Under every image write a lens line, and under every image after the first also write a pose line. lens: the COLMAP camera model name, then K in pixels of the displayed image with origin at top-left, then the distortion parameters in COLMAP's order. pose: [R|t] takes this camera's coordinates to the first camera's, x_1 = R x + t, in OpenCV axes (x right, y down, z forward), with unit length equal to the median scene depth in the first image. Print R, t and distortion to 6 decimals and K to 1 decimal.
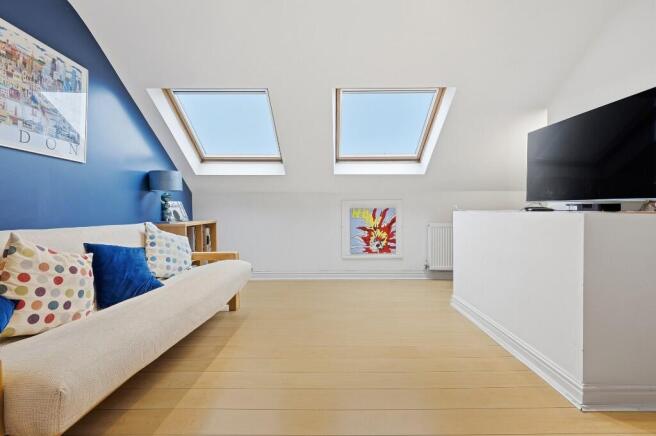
lens RADIAL K [[284.1, 0, 327.9], [0, 284.1, 215.3], [0, 0, 1]] dist [-0.001146, -0.001047]
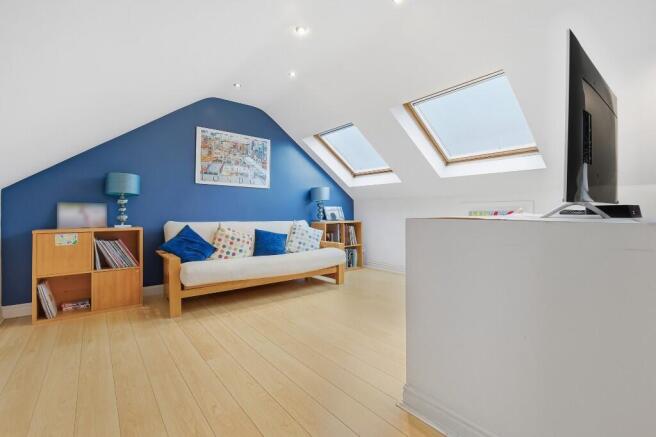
lens RADIAL K [[284.1, 0, 322.4], [0, 284.1, 215.9], [0, 0, 1]] dist [-0.001146, -0.001047]
pose [[0.653532, 0.010676, -0.756823, 0.946305], [-0.013054, 0.999911, 0.002833, -0.009659], [0.756786, 0.008028, 0.653613, 0.018579]]
